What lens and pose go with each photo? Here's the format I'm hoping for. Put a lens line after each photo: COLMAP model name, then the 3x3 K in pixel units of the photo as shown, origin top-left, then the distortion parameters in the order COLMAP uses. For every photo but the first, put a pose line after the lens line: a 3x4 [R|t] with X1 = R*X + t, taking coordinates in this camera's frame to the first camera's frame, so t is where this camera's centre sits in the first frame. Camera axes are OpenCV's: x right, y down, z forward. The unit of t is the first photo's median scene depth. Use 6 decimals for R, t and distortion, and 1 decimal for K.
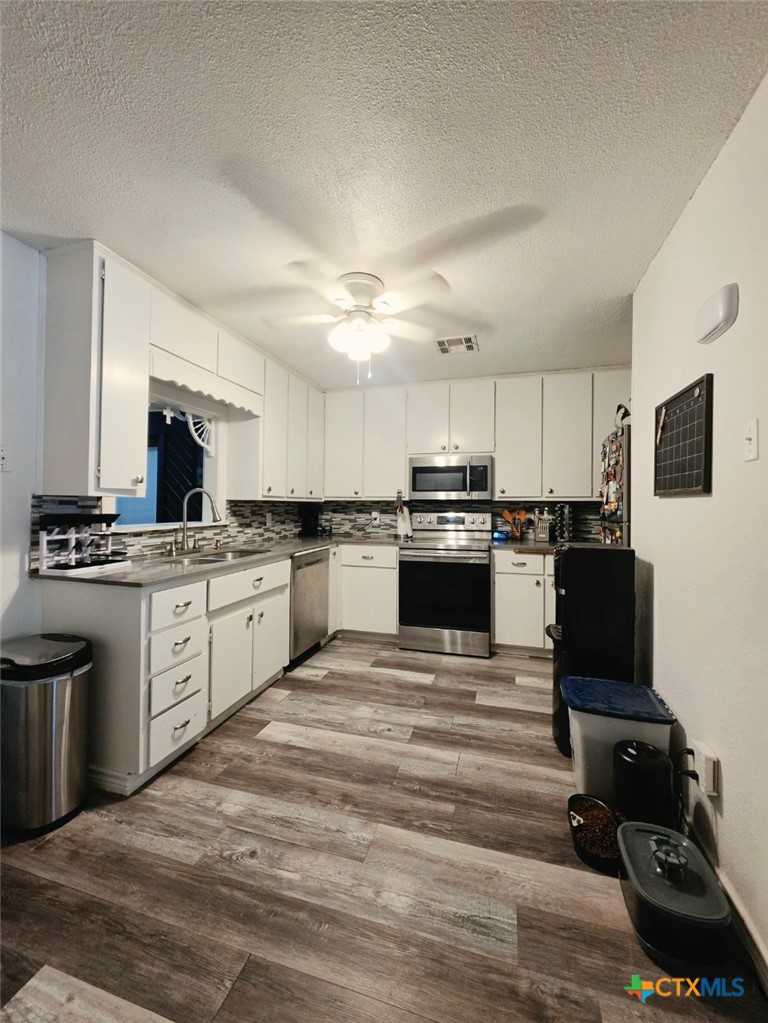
lens RADIAL K [[408.7, 0, 382.5], [0, 408.7, 502.9], [0, 0, 1]] dist [0.002263, -0.000284]
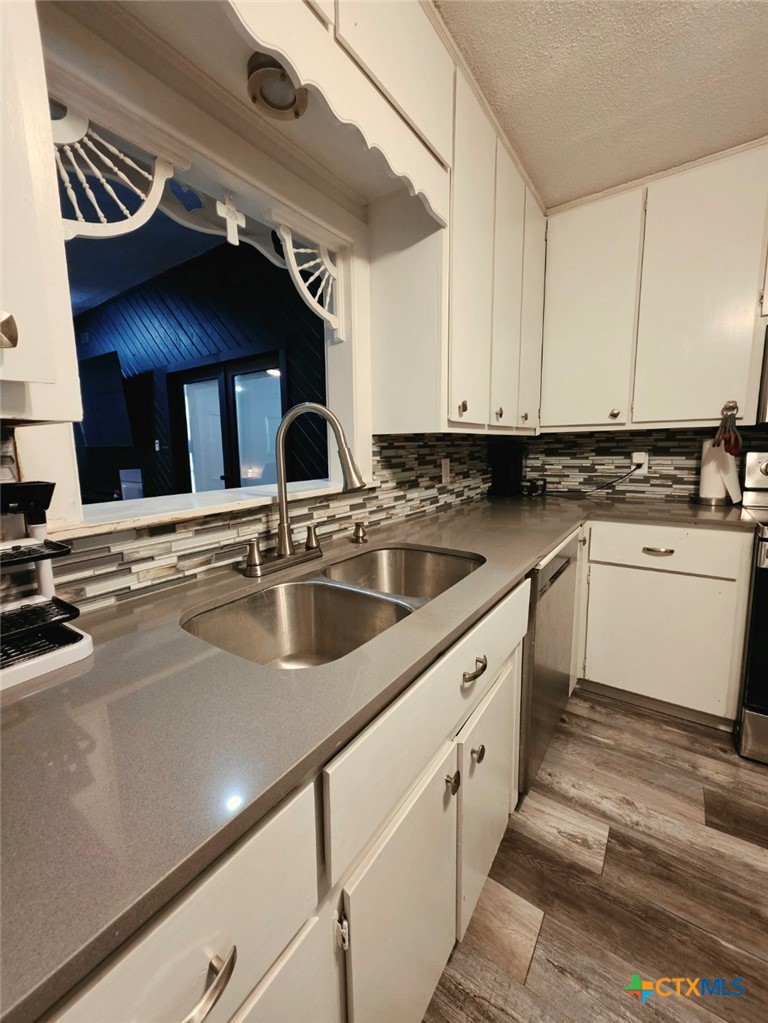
lens RADIAL K [[408.7, 0, 381.6], [0, 408.7, 505.5], [0, 0, 1]] dist [0.002263, -0.000284]
pose [[0.945676, 0.020558, -0.324460, -0.208640], [0.028640, 0.988851, 0.146130, 0.004859], [0.323846, -0.147484, 0.934544, 0.527979]]
